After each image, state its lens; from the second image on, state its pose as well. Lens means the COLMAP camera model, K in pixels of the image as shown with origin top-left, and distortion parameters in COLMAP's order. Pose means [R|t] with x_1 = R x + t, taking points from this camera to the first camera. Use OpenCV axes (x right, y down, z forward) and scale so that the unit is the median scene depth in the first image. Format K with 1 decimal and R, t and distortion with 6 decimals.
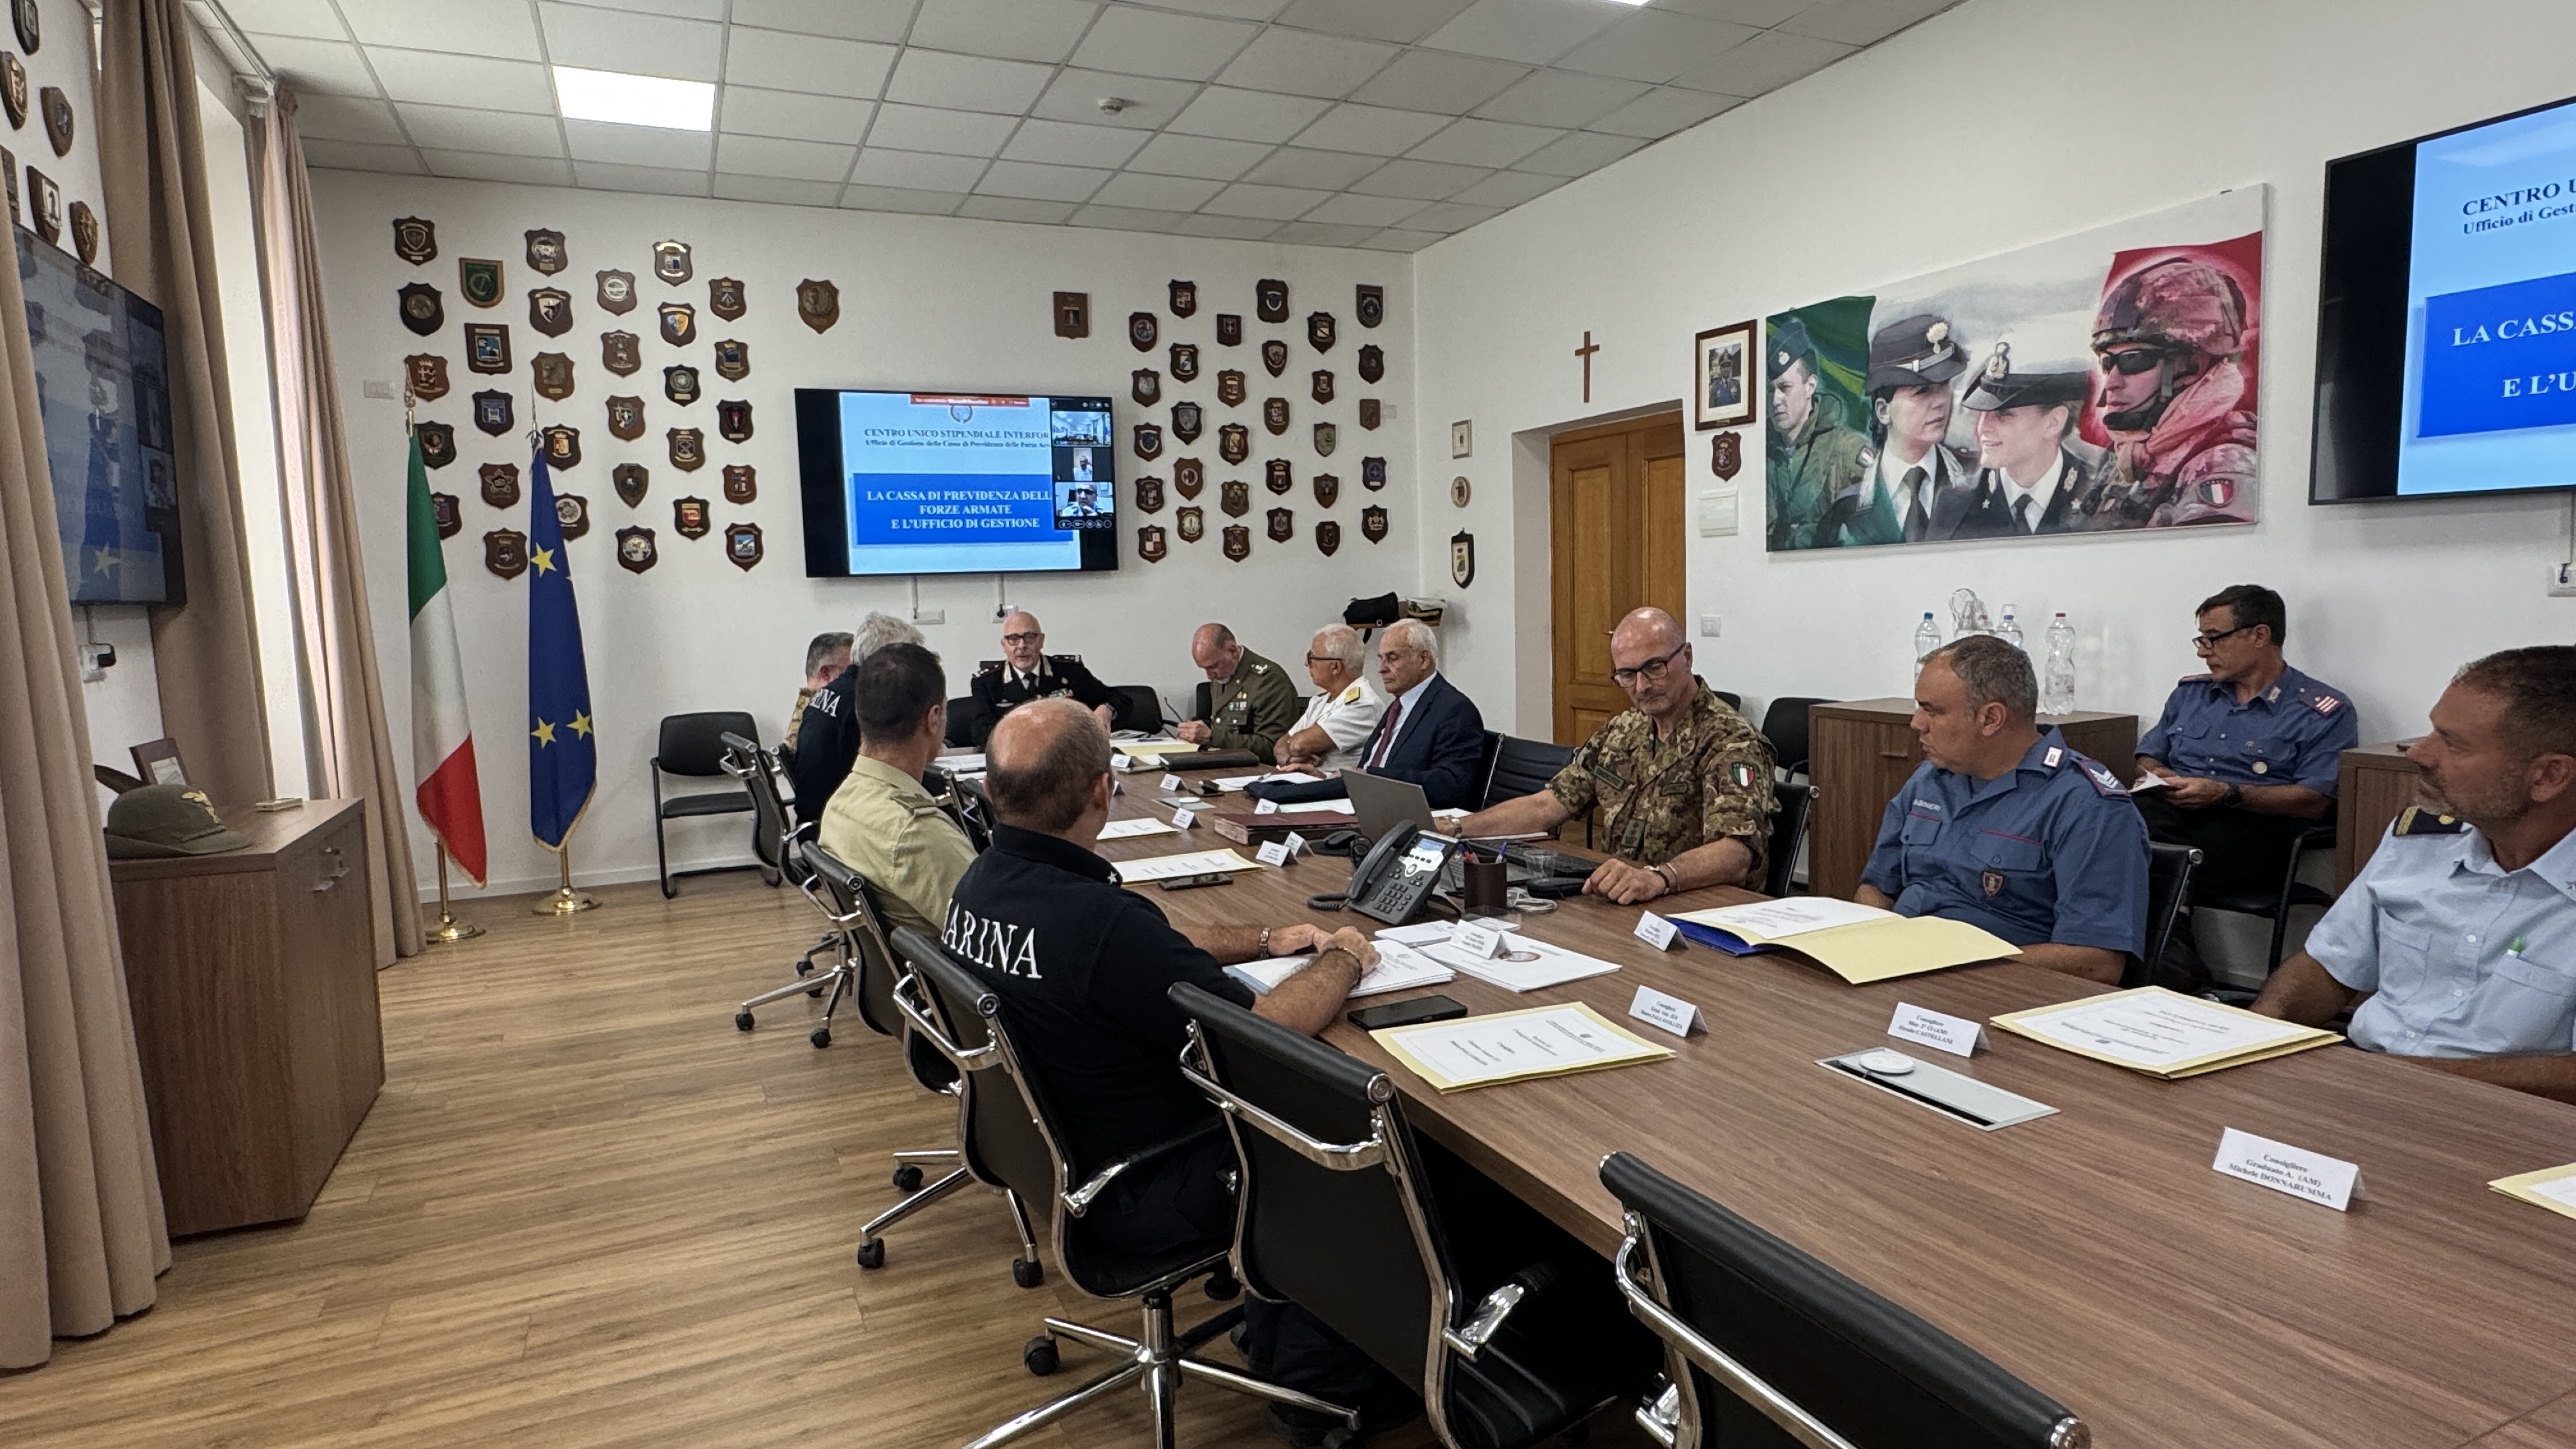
lens RADIAL K [[1358.3, 0, 1283.6], [0, 1358.3, 735.5], [0, 0, 1]] dist [-0.004444, -0.005798]
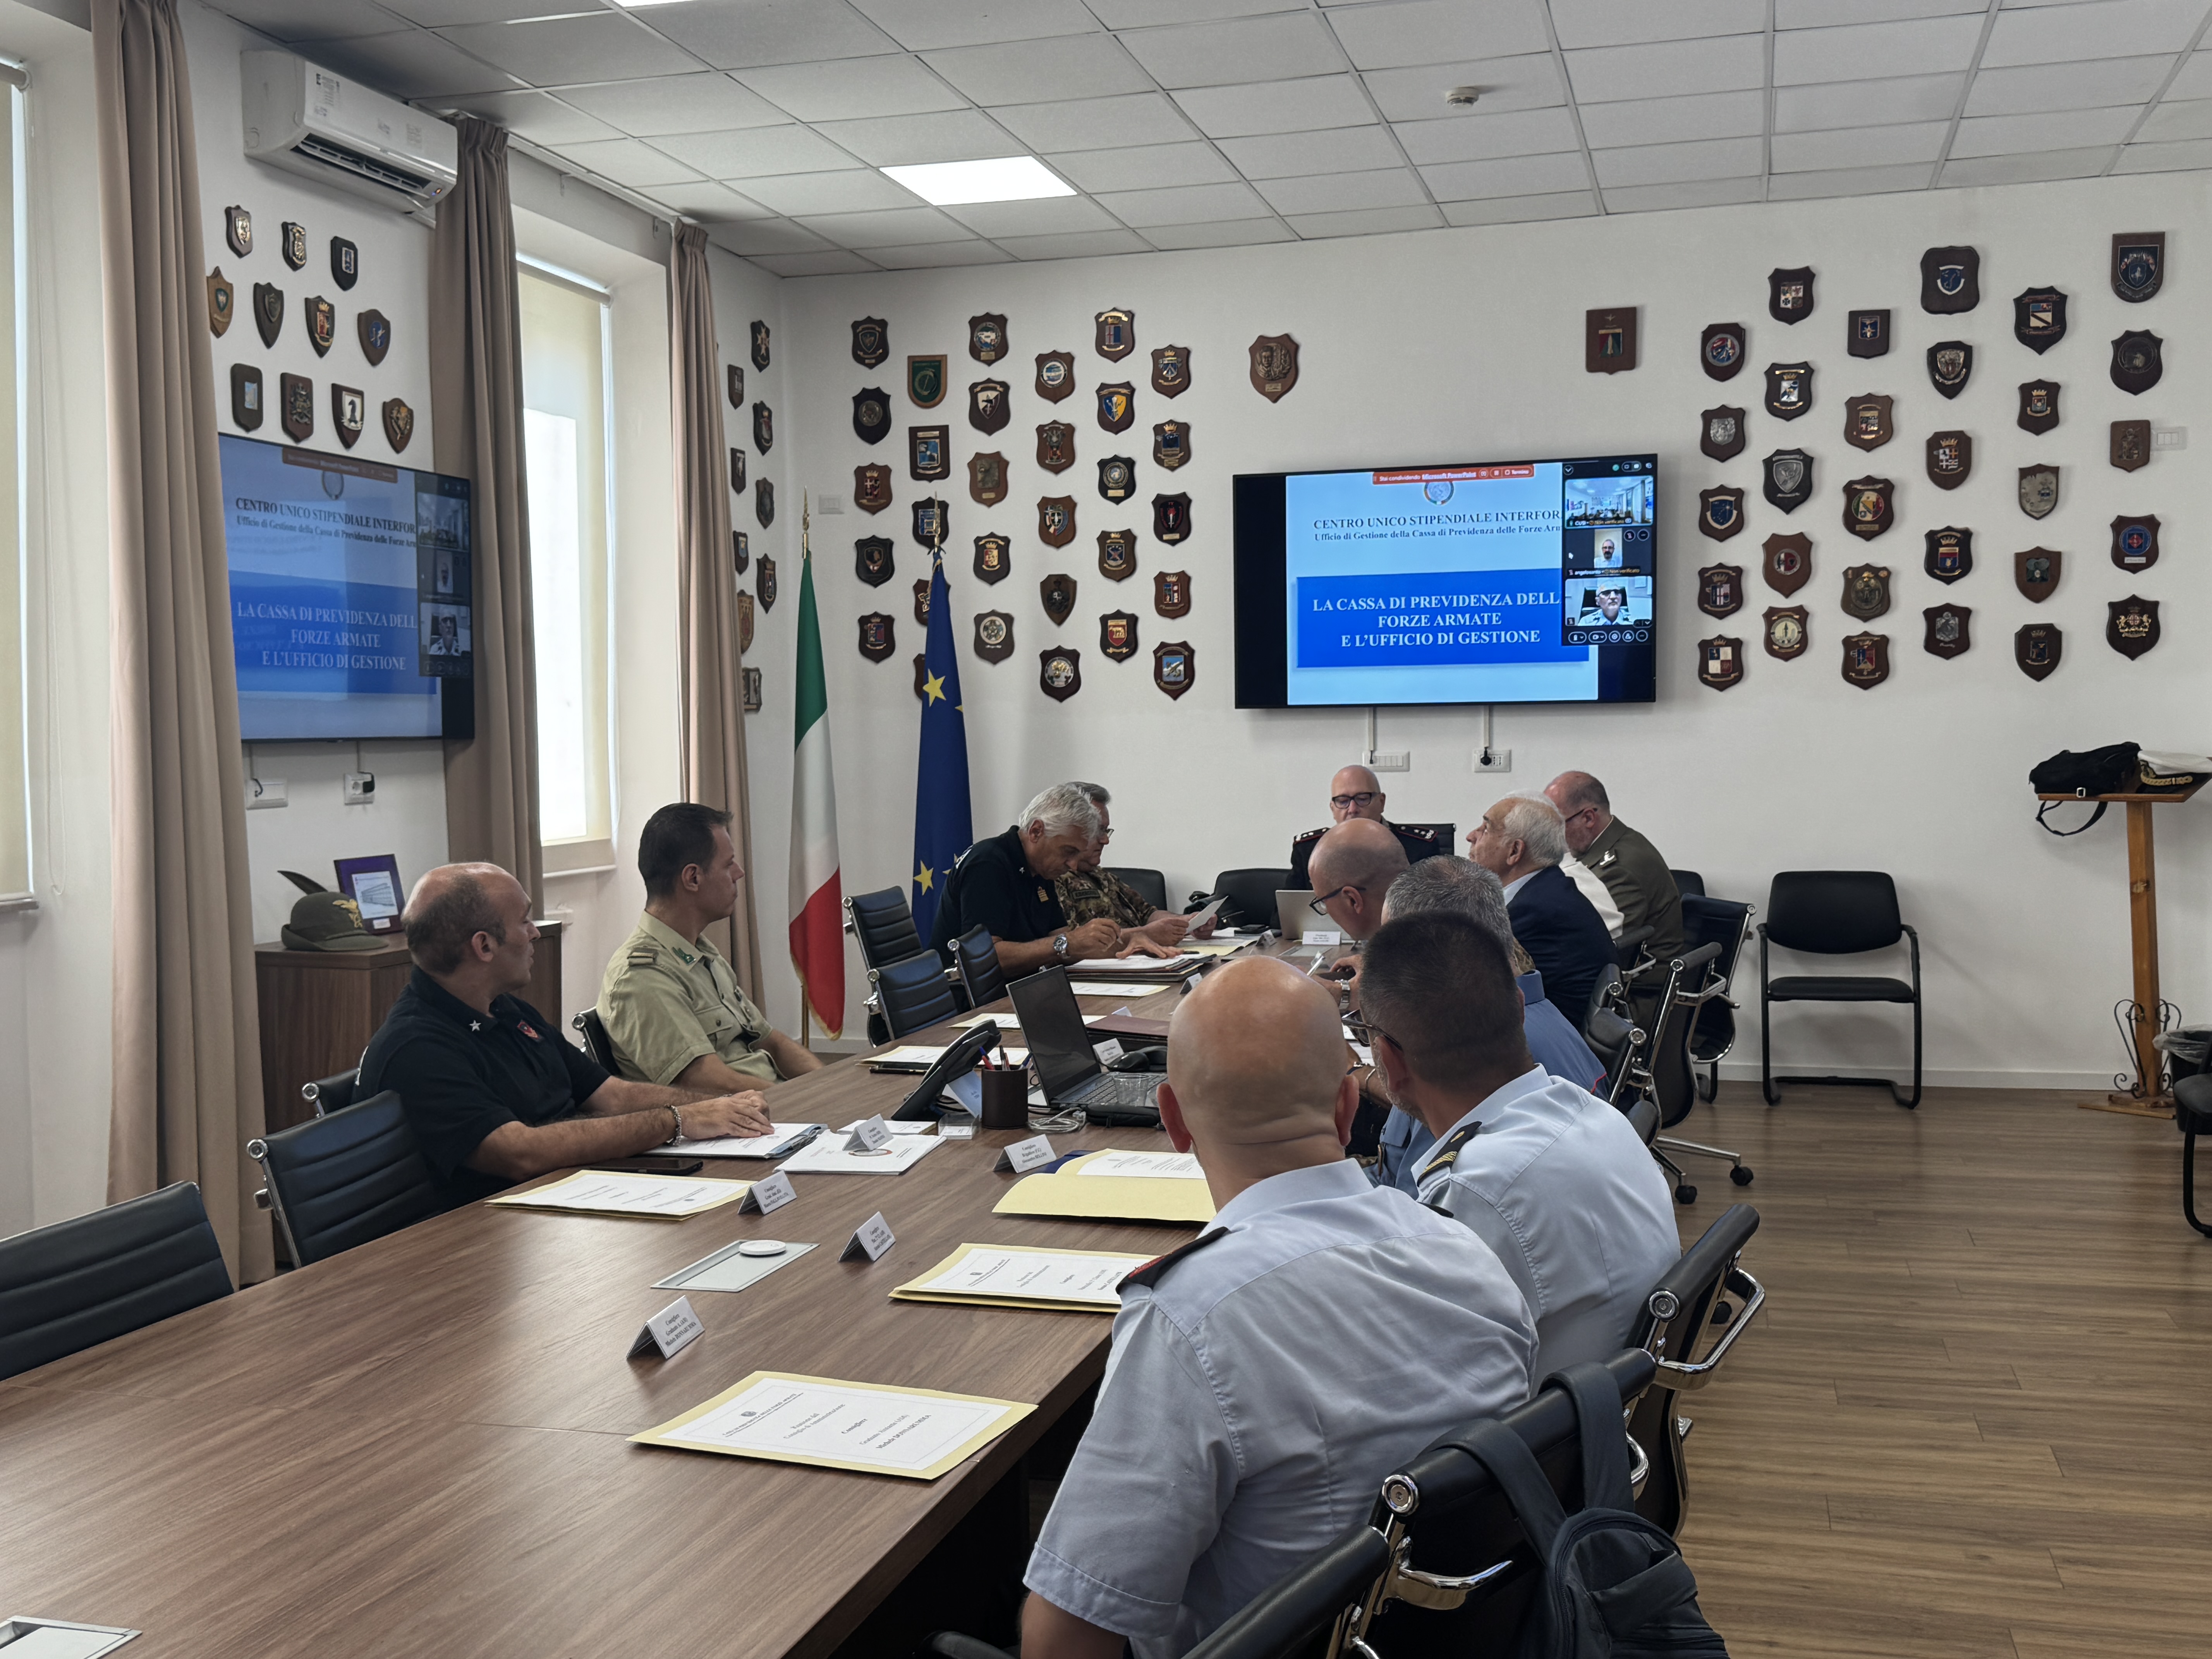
lens RADIAL K [[2175.0, 0, 1102.8], [0, 2175.0, 865.9], [0, 0, 1]] dist [0.032187, 0.000000]
pose [[0.767487, 0.061836, -0.638075, 0.424716], [-0.078641, 0.996901, 0.002020, -0.021408], [0.636223, 0.048629, 0.769971, -0.031862]]
